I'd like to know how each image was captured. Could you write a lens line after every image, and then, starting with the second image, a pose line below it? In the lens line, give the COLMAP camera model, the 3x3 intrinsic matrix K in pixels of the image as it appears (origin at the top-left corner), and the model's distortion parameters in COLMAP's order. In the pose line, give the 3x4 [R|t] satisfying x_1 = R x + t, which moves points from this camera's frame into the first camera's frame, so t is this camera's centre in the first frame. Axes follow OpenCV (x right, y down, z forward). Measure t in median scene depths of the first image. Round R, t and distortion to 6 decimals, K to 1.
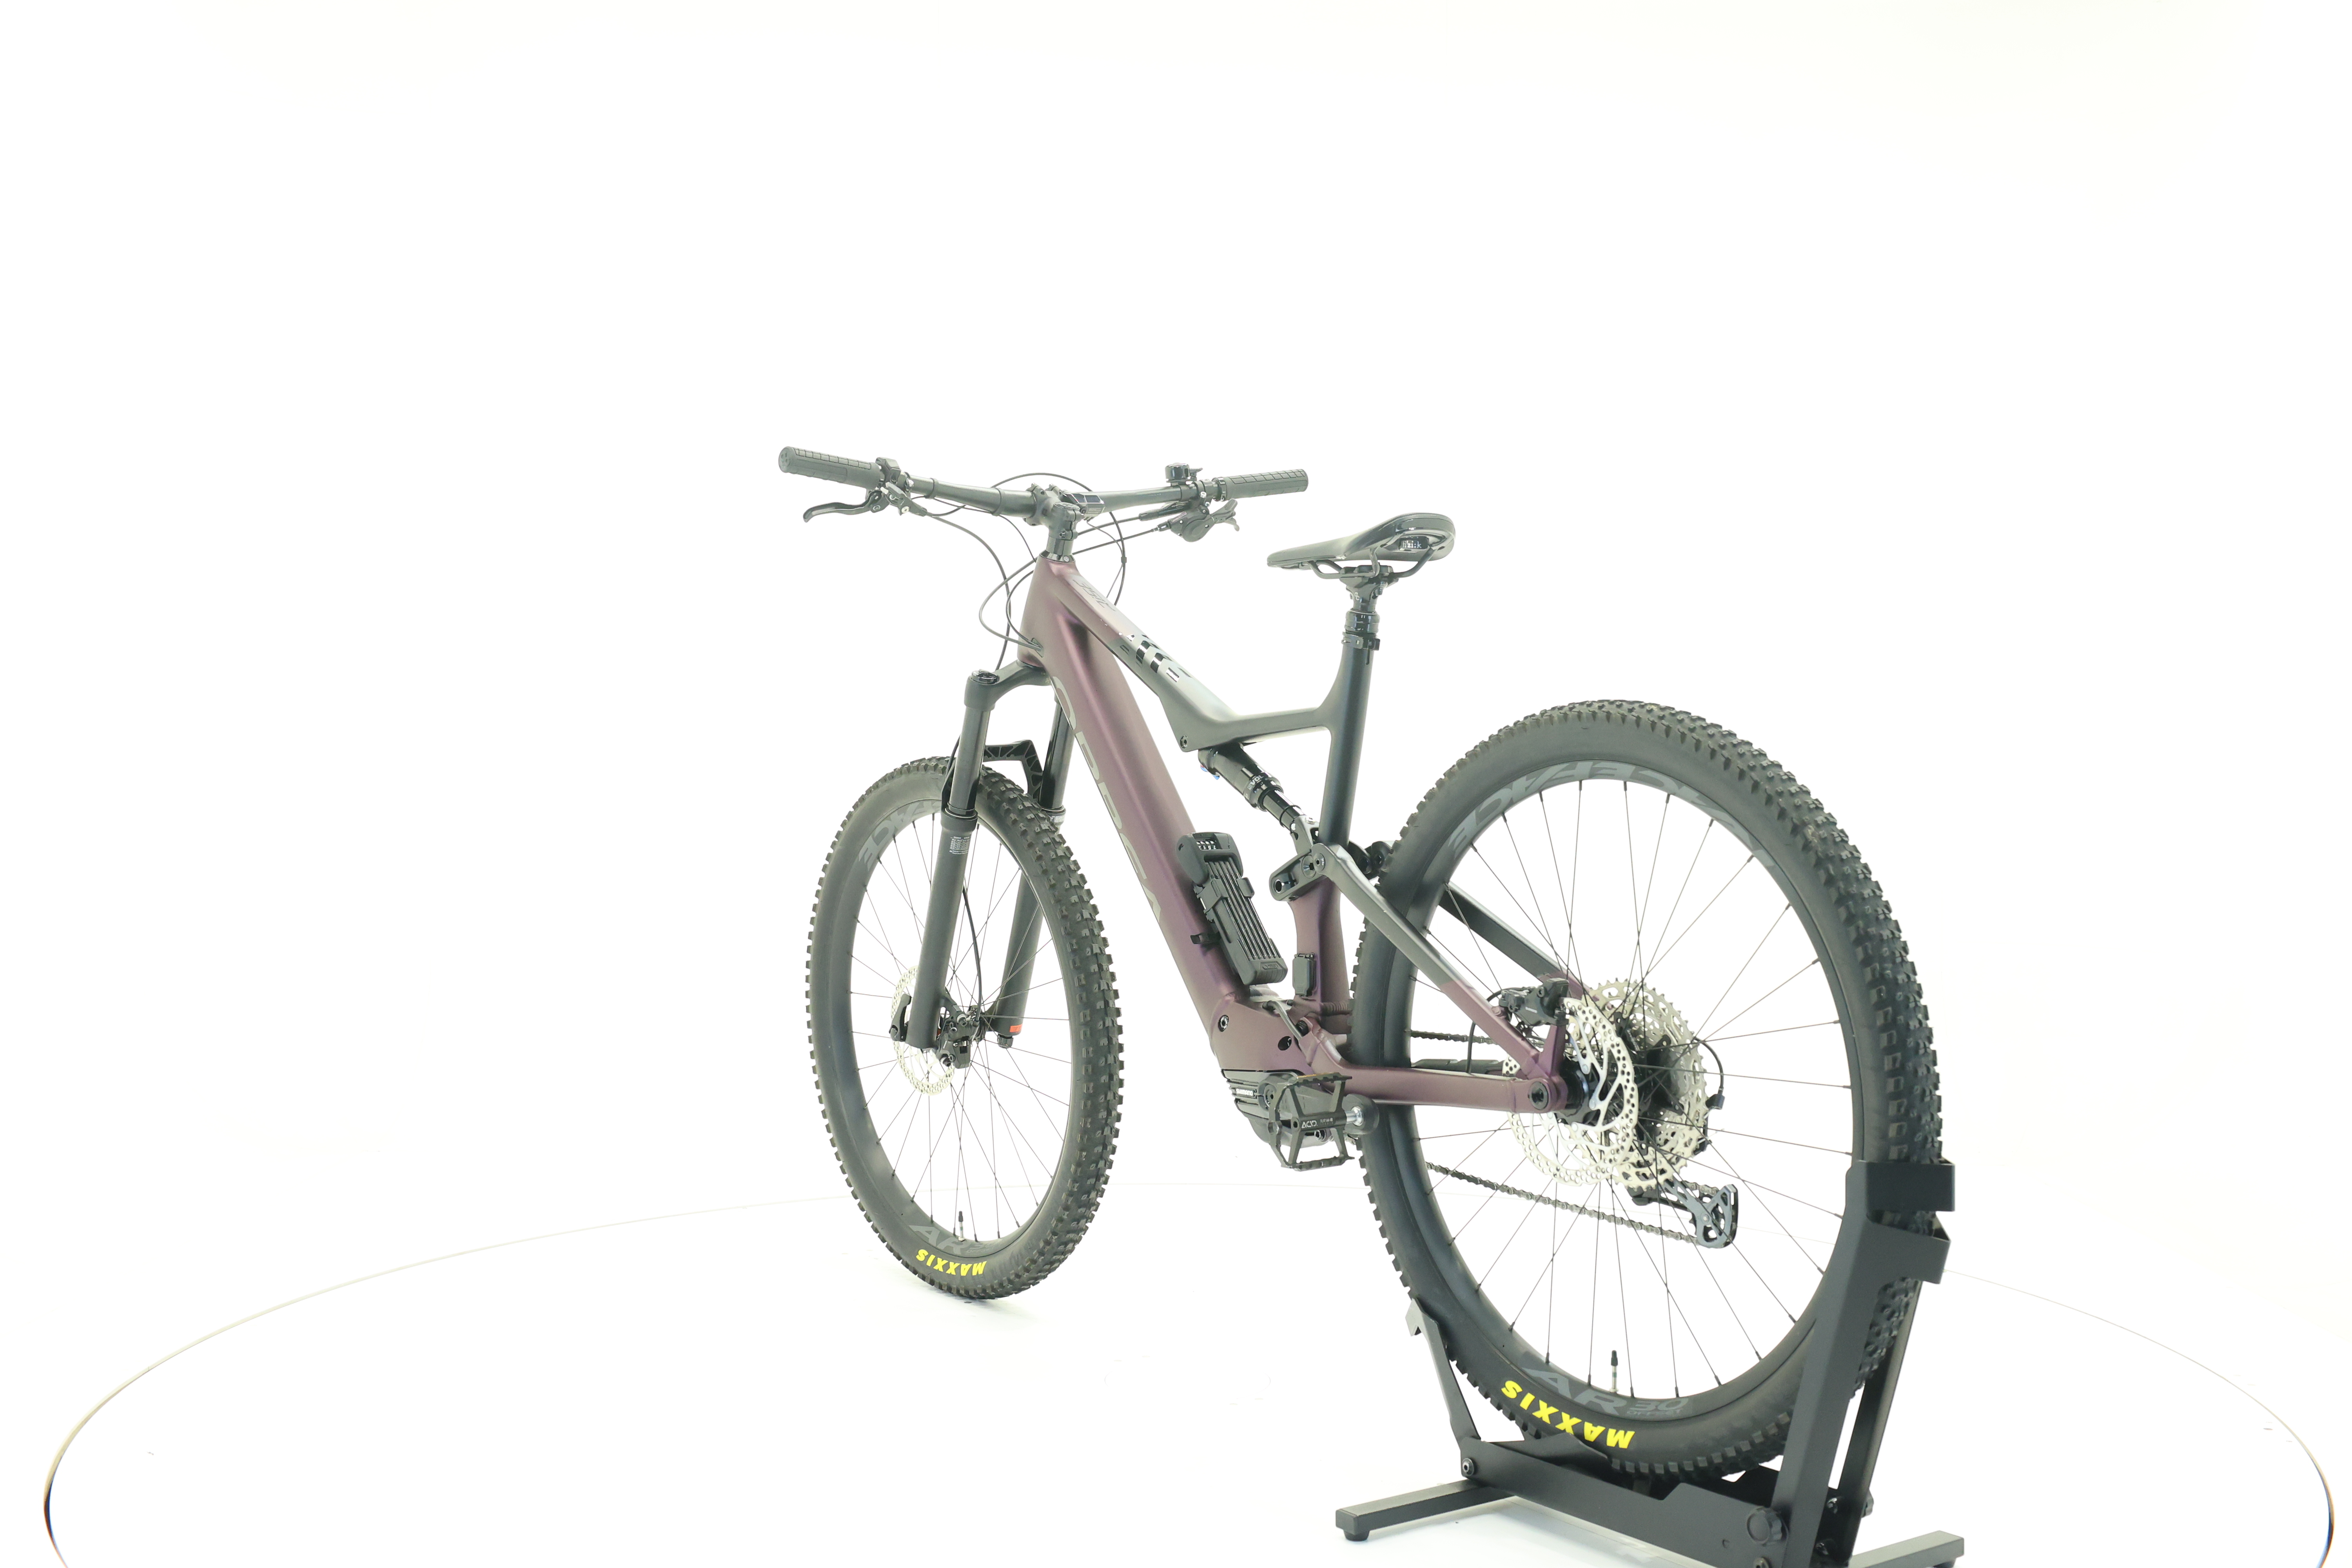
lens RADIAL K [[2429.0, 0, 1092.1], [0, 2429.0, 774.0], [0, 0, 1]] dist [0.004359, 0.010184]
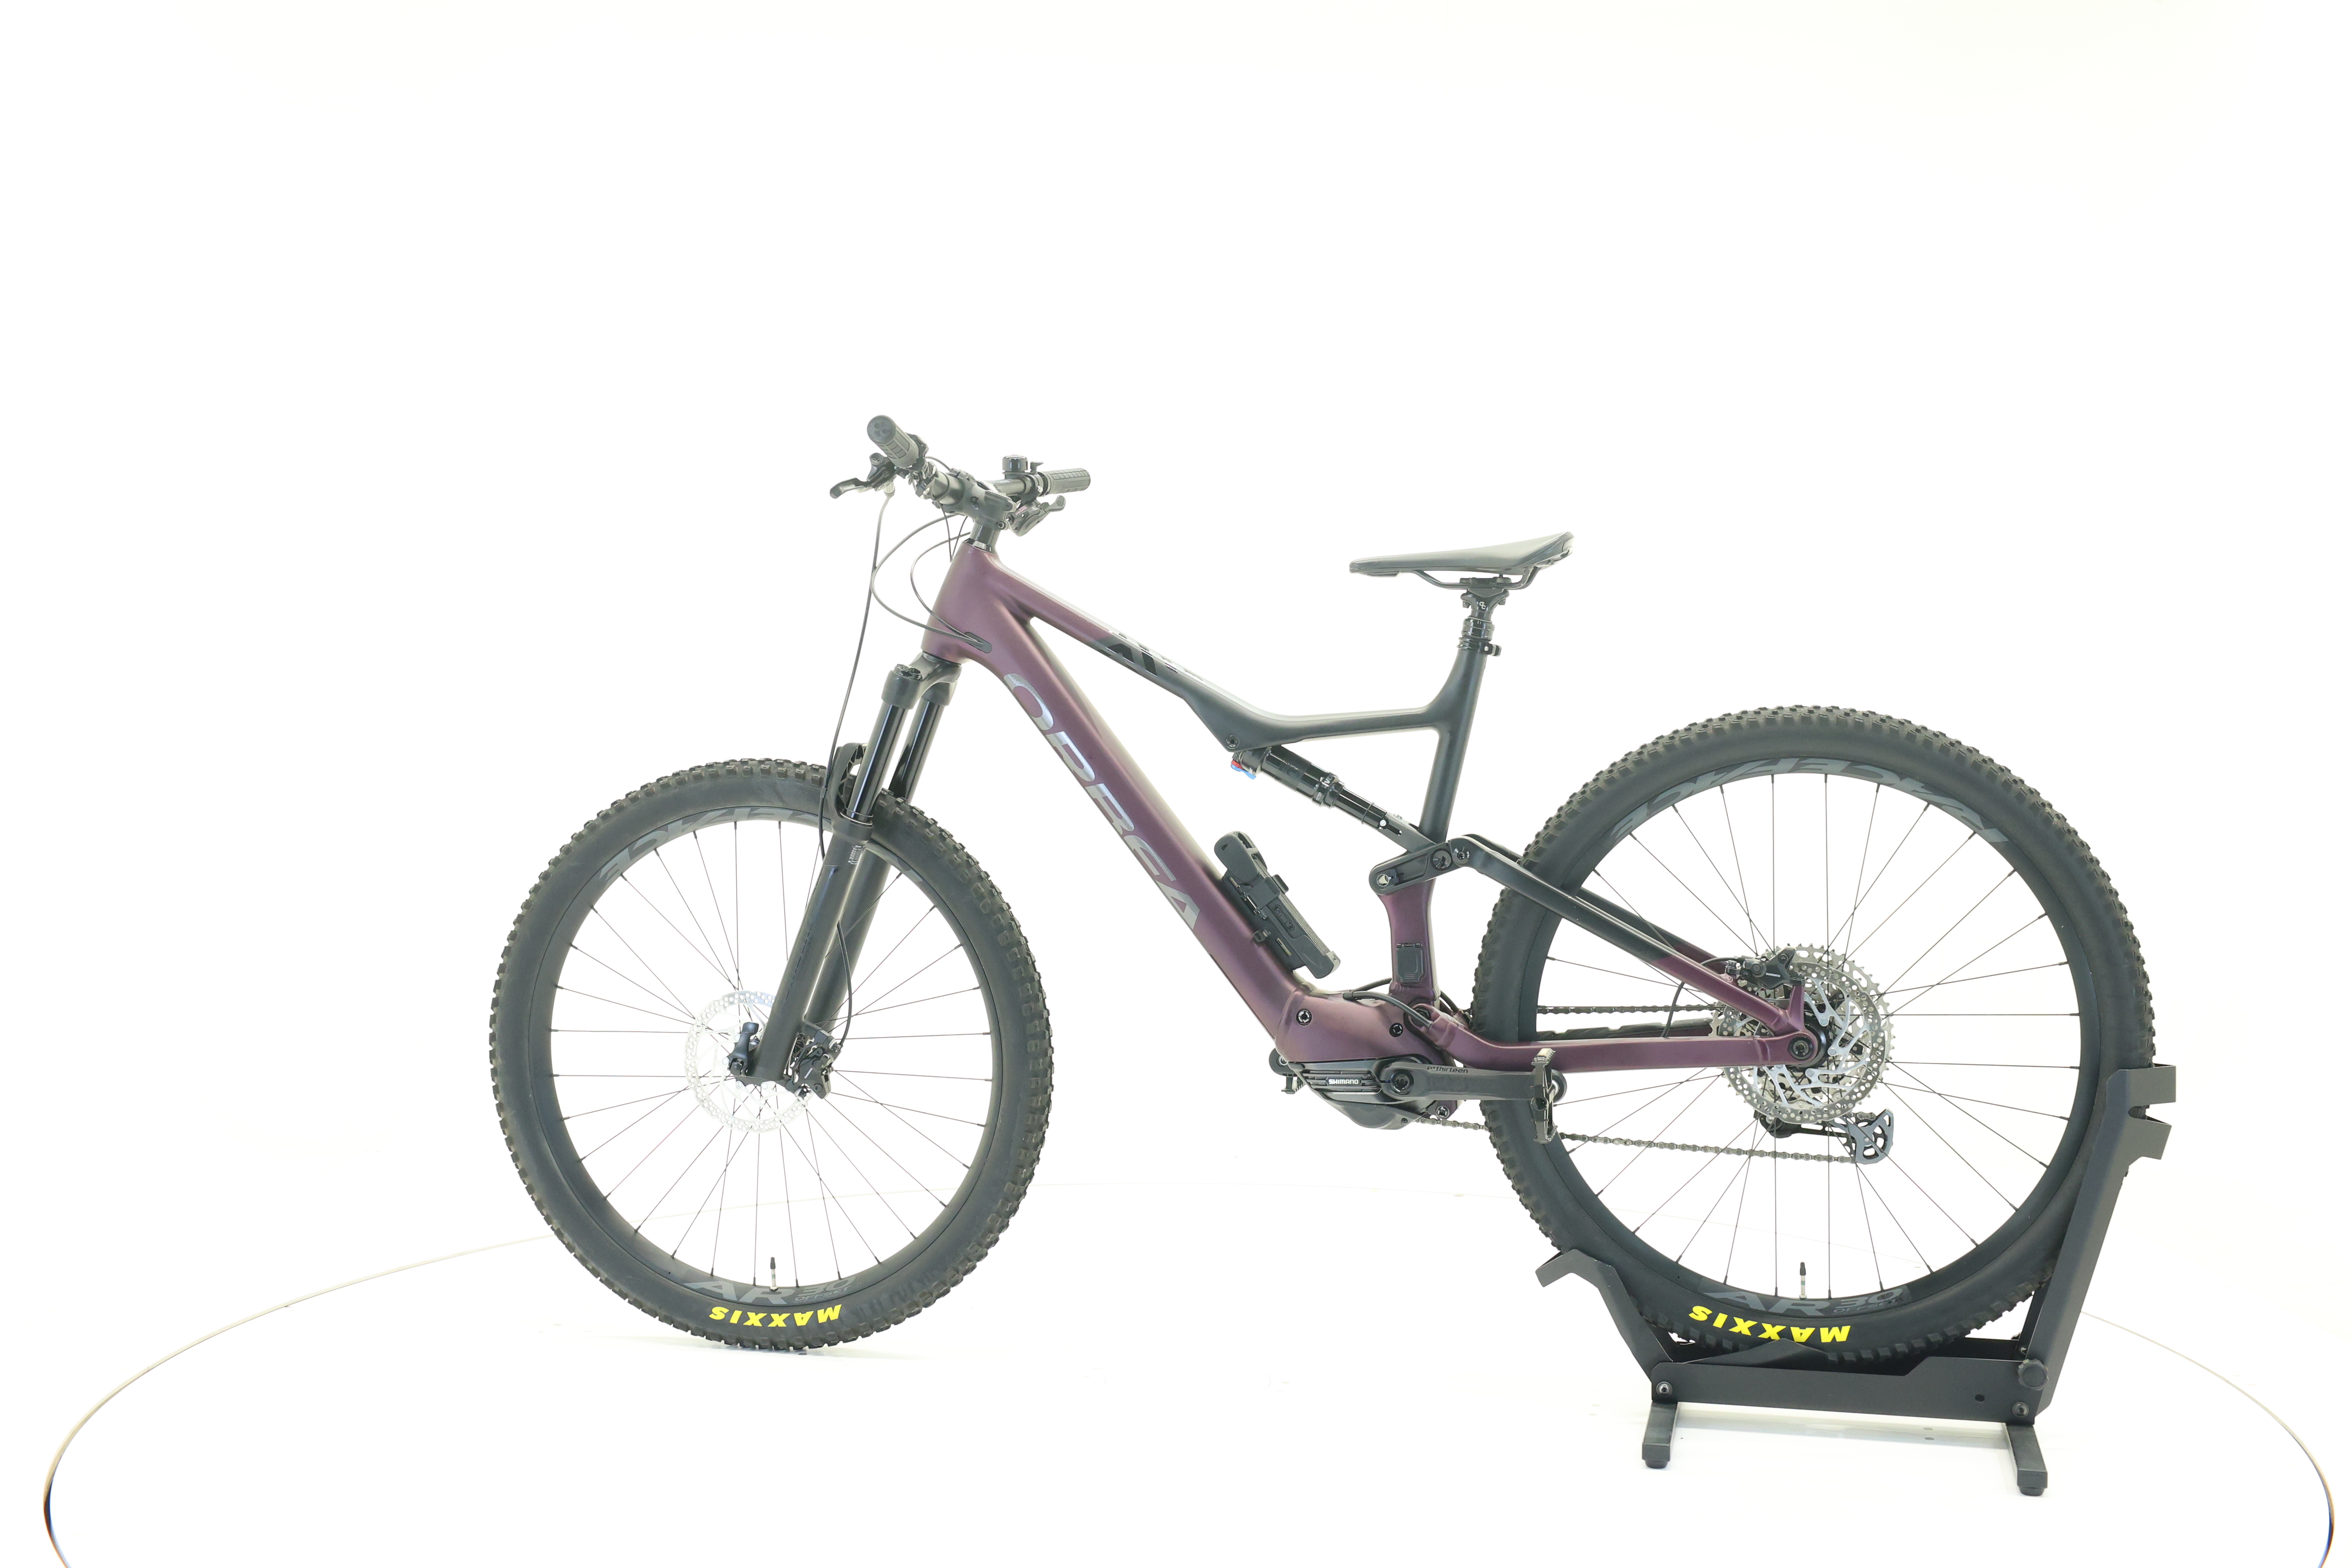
lens RADIAL K [[2429.0, 0, 1092.1], [0, 2429.0, 774.0], [0, 0, 1]] dist [0.004359, 0.010184]
pose [[0.762047, -0.014315, 0.647364, -0.730816], [0.010987, 0.999898, 0.009176, -0.010772], [-0.647429, 0.000120, 0.762126, 0.303292]]
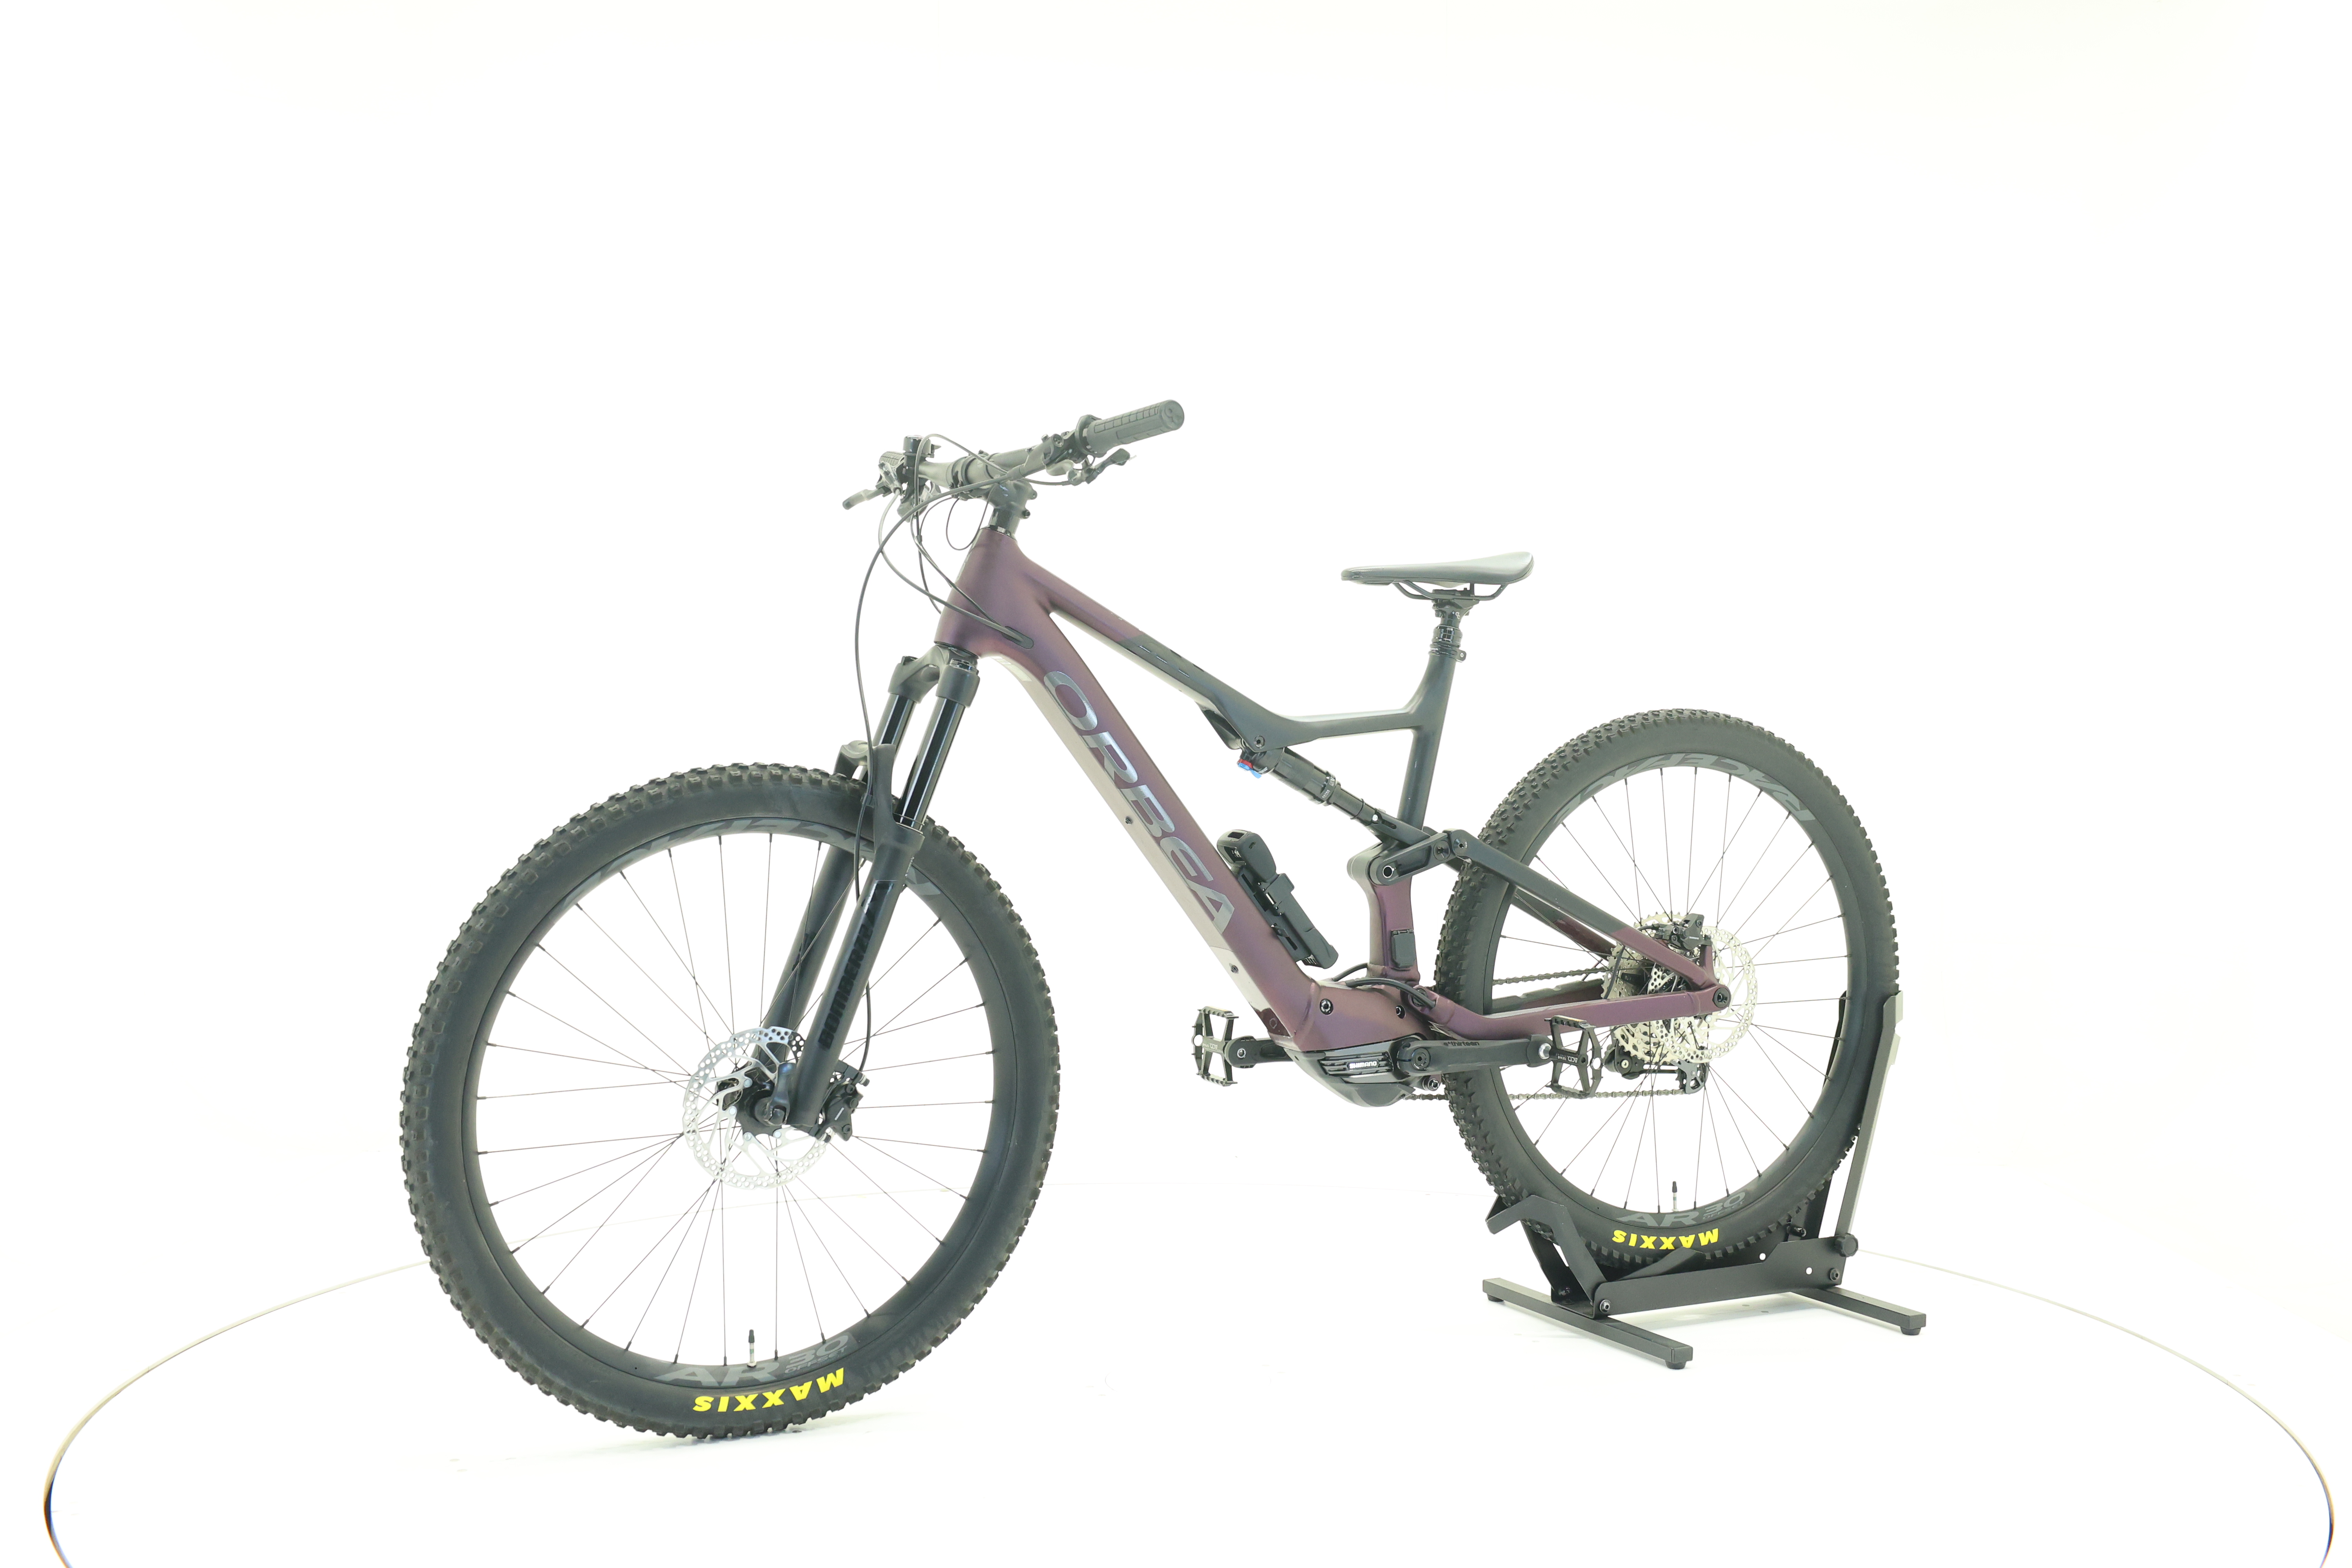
lens RADIAL K [[2429.0, 0, 1092.1], [0, 2429.0, 774.0], [0, 0, 1]] dist [0.004359, 0.010184]
pose [[0.167038, -0.022182, 0.985701, -1.091726], [0.013945, 0.999700, 0.020133, -0.023479], [-0.985852, 0.010383, 0.167298, 1.000960]]
